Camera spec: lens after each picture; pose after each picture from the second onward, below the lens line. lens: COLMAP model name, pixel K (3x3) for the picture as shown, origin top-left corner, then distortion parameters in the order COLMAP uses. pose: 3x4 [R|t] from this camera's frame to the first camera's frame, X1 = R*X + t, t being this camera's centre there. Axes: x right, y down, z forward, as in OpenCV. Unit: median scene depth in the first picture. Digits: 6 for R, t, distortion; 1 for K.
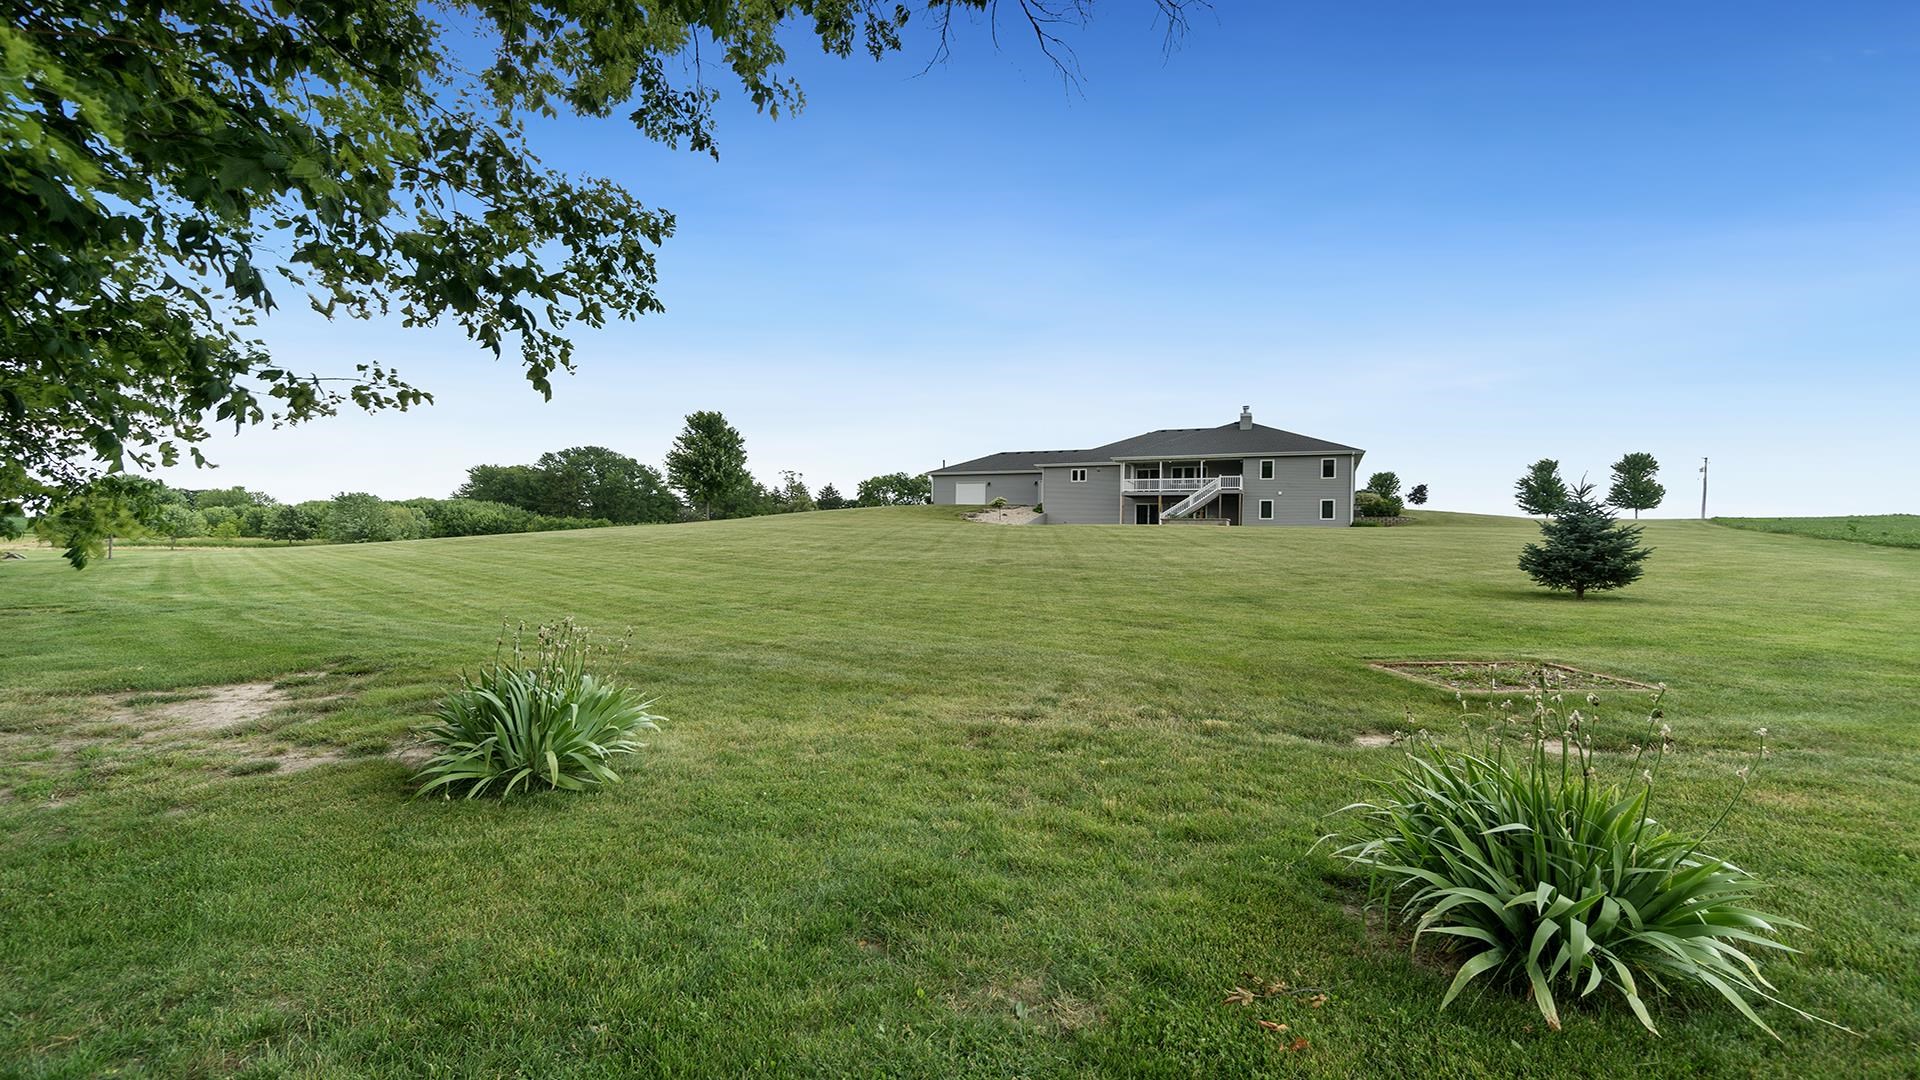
lens RADIAL K [[768.5, 0, 960.0], [0, 768.5, 540.0], [0, 0, 1]] dist [0.000563, -0.000013]
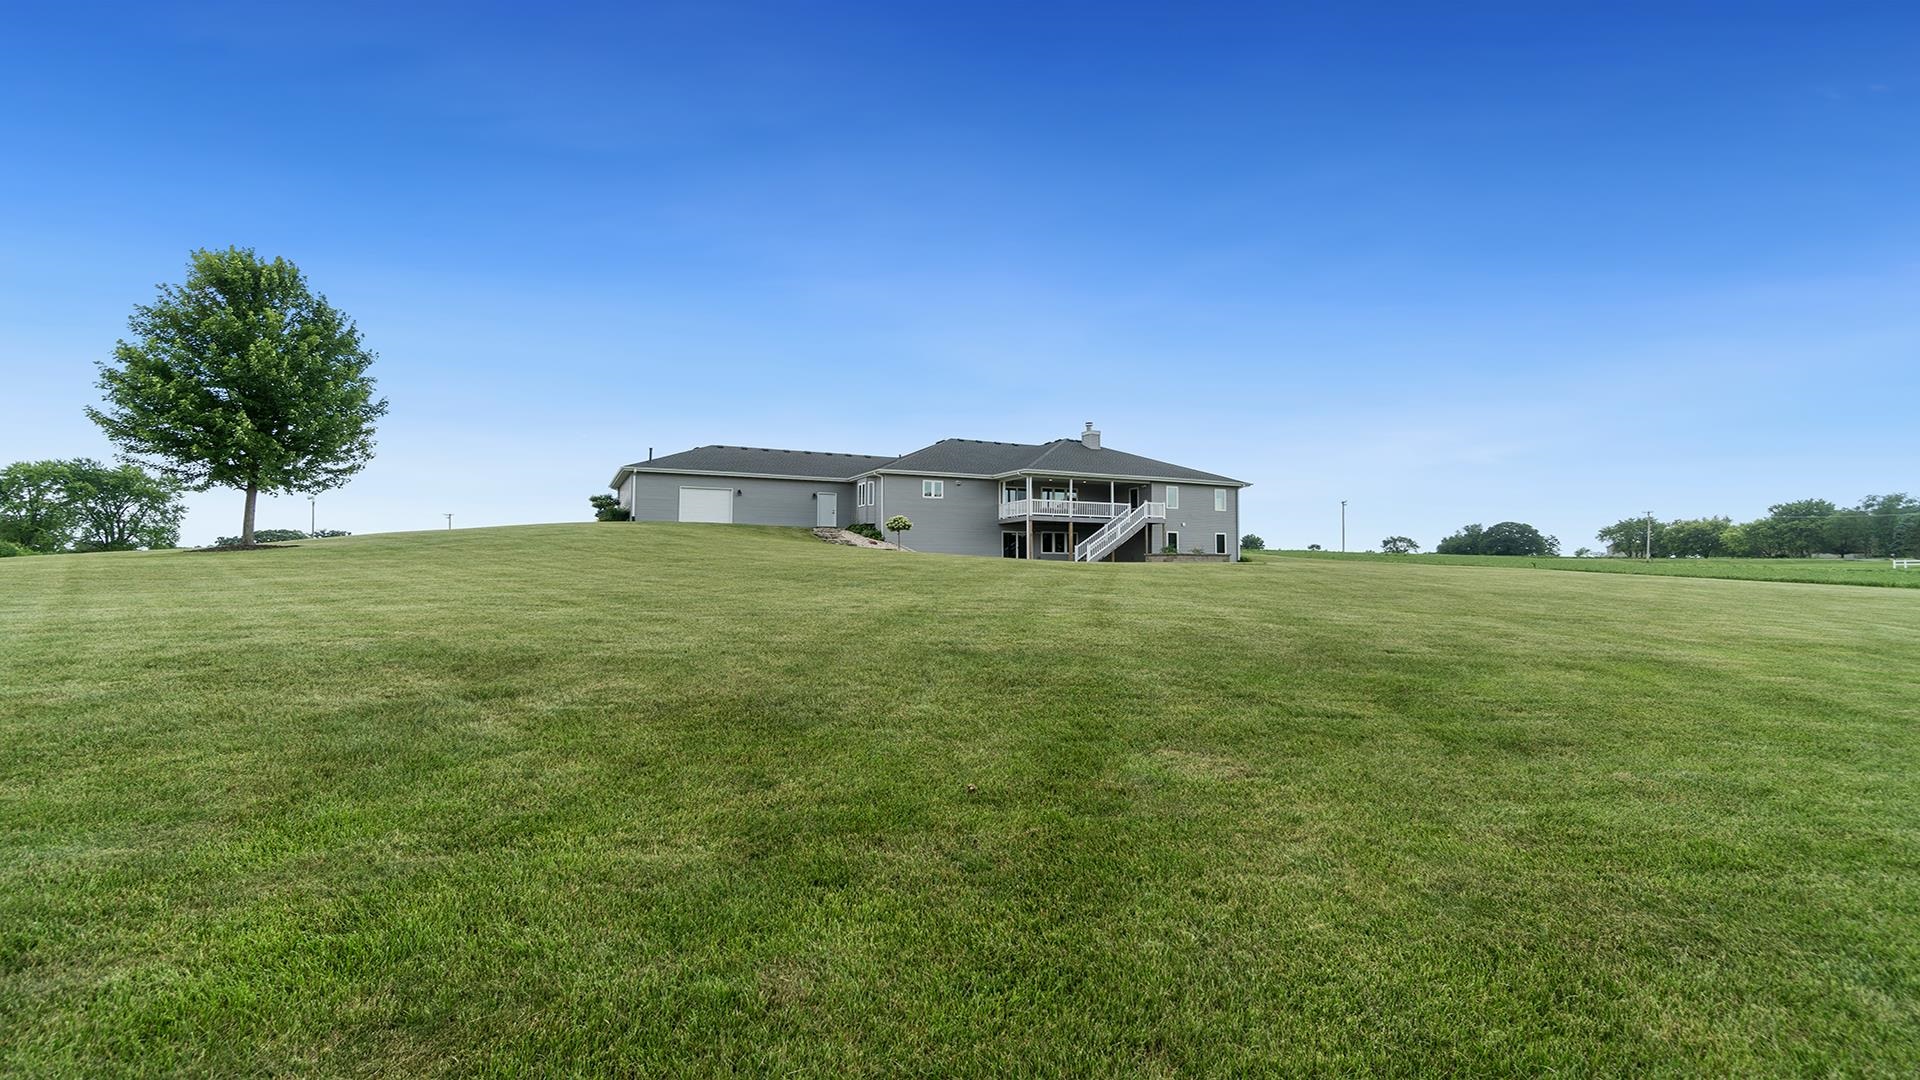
lens RADIAL K [[768.5, 0, 960.0], [0, 768.5, 540.0], [0, 0, 1]] dist [0.000563, -0.000013]
pose [[0.655511, 0.013199, 0.755071, -0.366967], [0.009182, 0.999634, -0.025445, -0.019404], [-0.755130, 0.023612, 0.655150, 0.522106]]
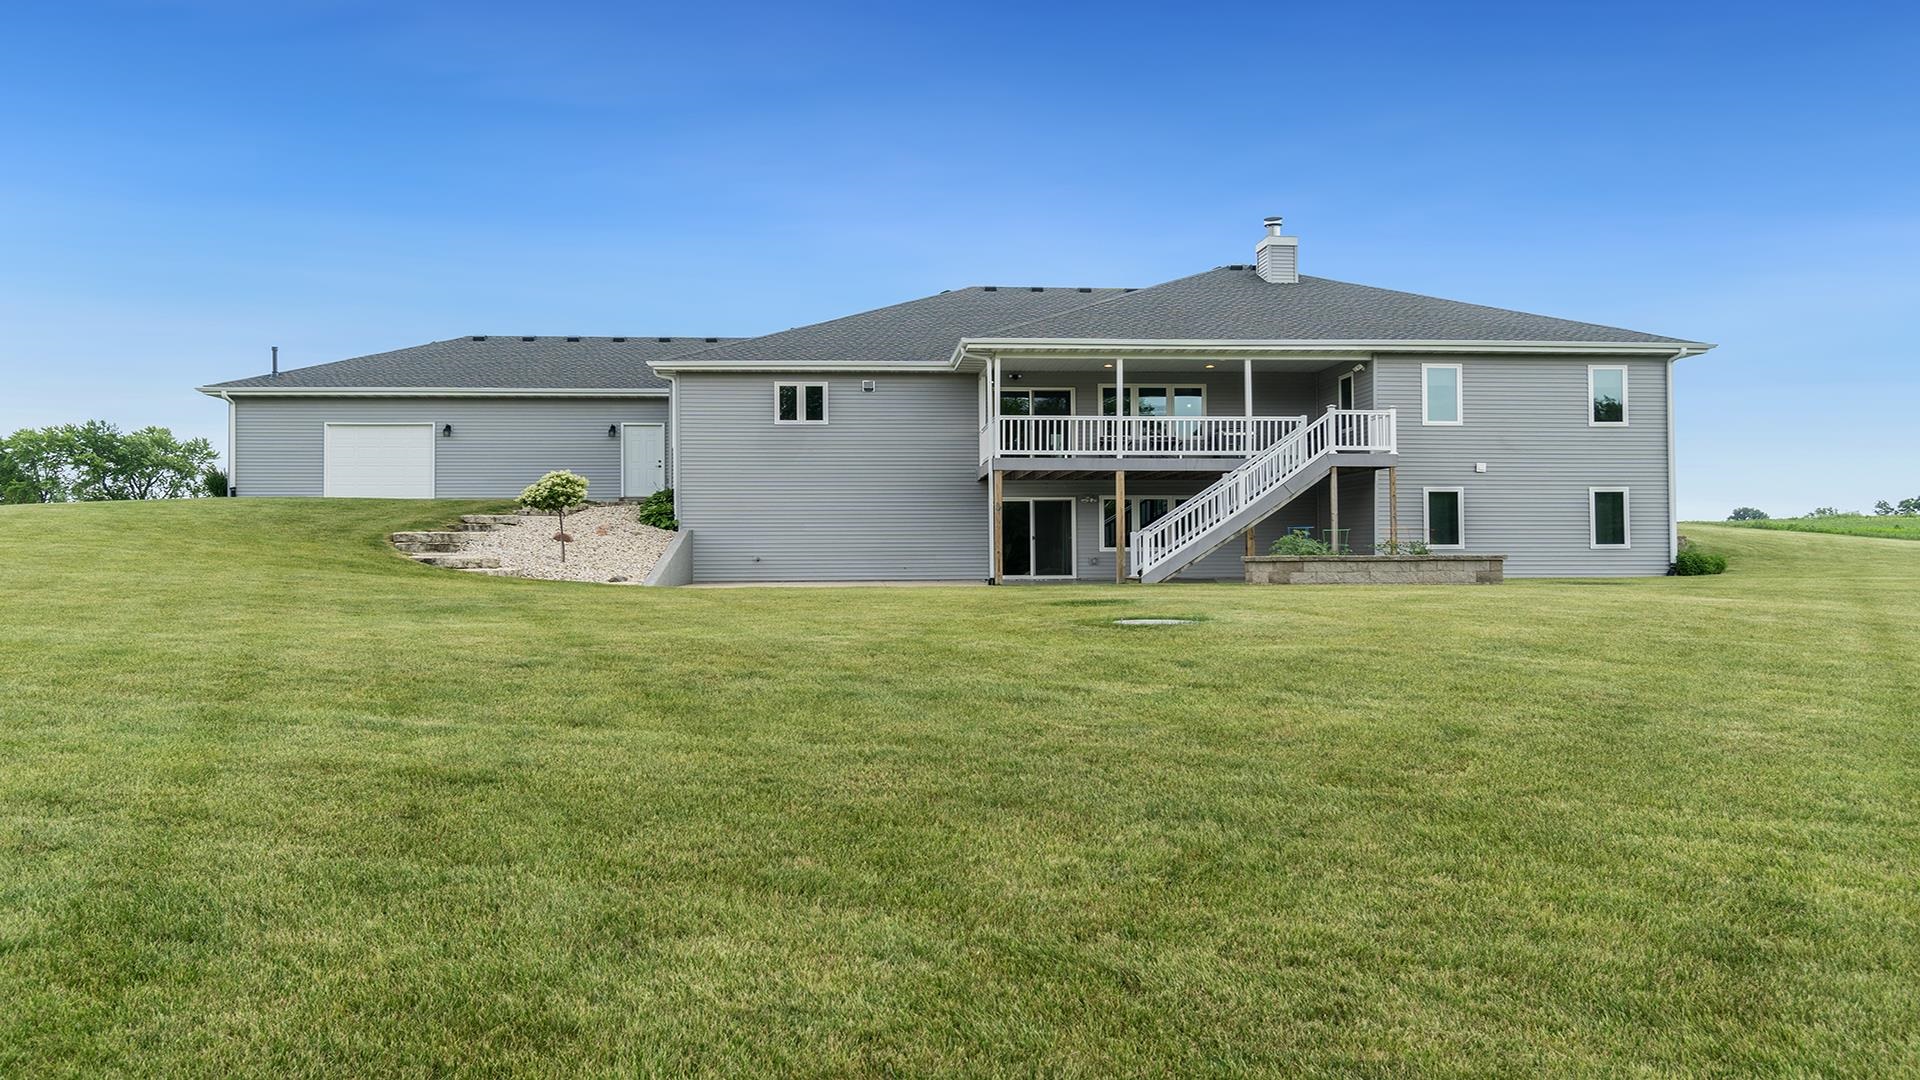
lens RADIAL K [[1365.6, 0, 960.0], [0, 1365.6, 540.0], [0, 0, 1]] dist [-0.006372, -0.001888]
pose [[0.883288, -0.013606, 0.468633, -0.040730], [0.019875, 0.999767, -0.008435, -0.025724], [-0.468409, 0.016765, 0.883353, 0.508733]]
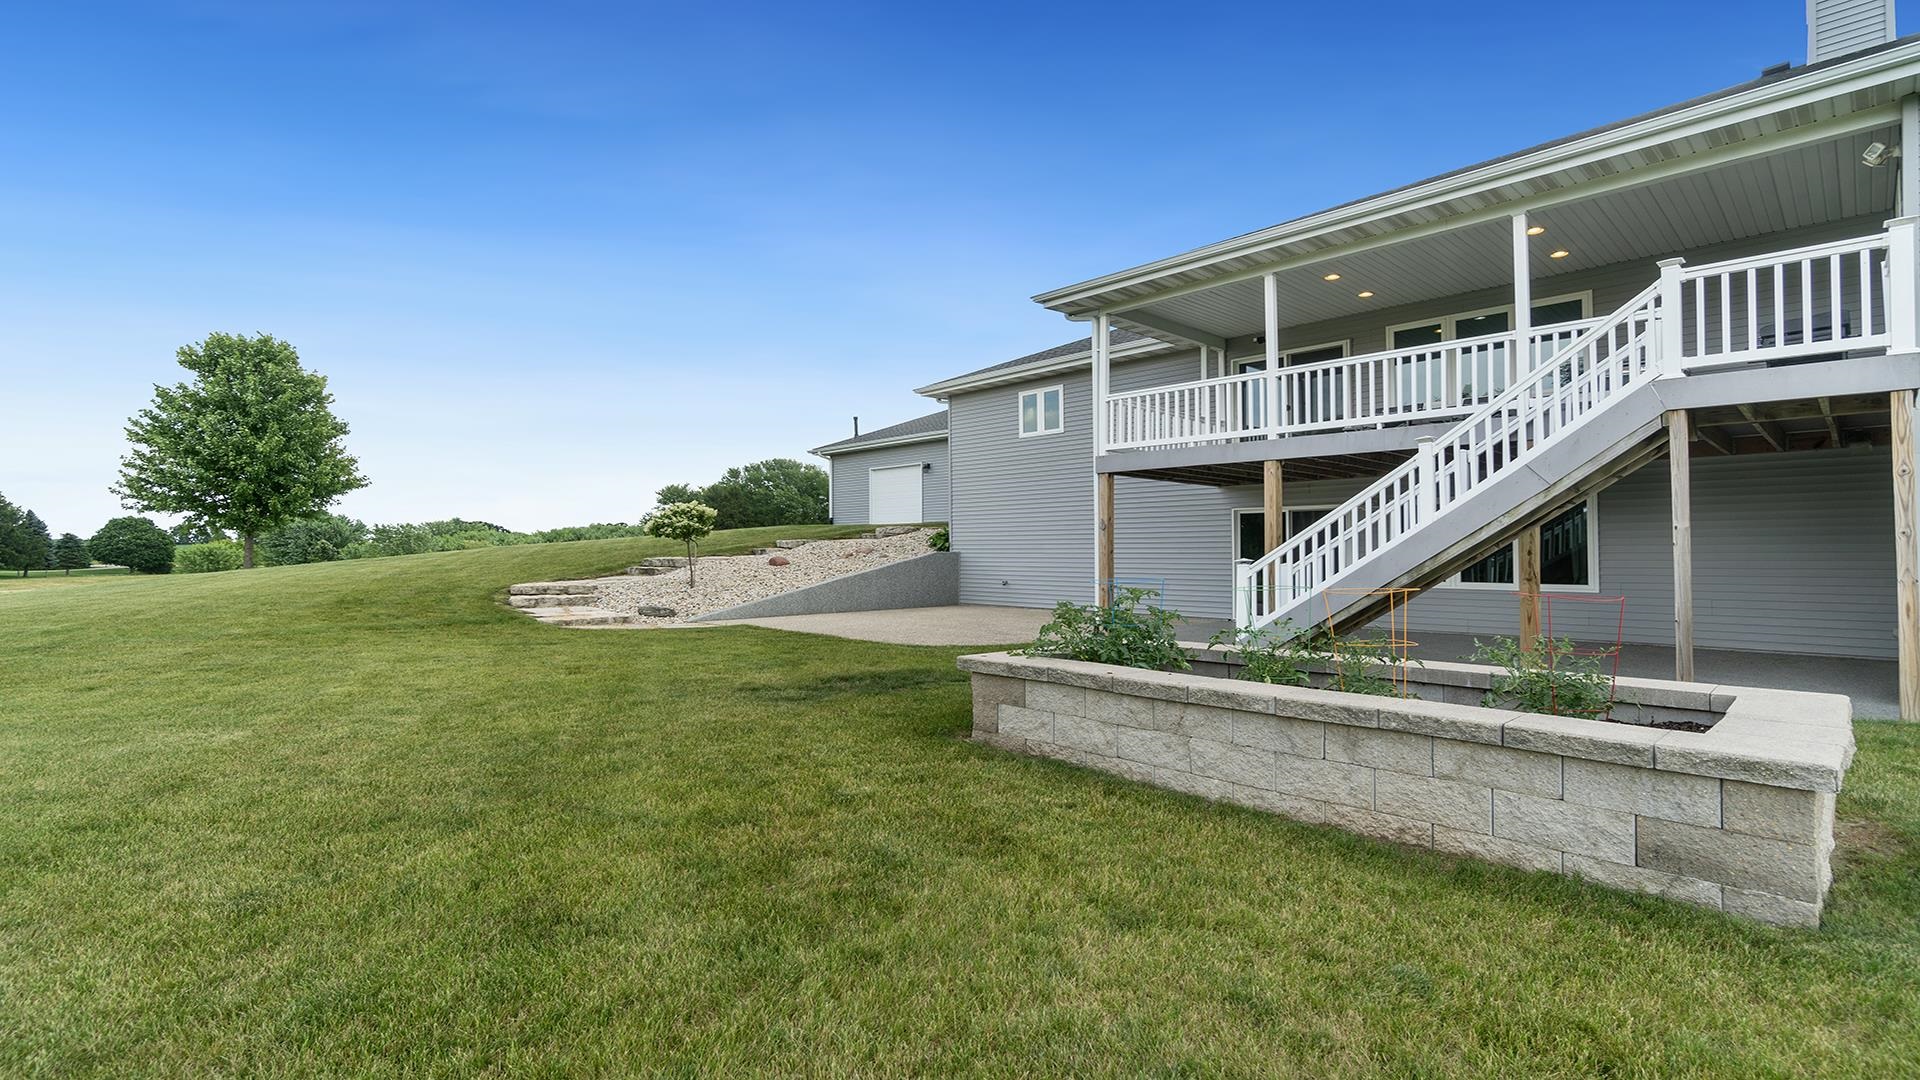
lens RADIAL K [[869.9, 0, 960.0], [0, 869.9, 540.0], [0, 0, 1]] dist [-0.001895, -0.000509]
pose [[0.922125, -0.021434, -0.386299, 0.247348], [0.014069, 0.999662, -0.021883, -0.033216], [0.386637, 0.014744, 0.922114, 0.714420]]
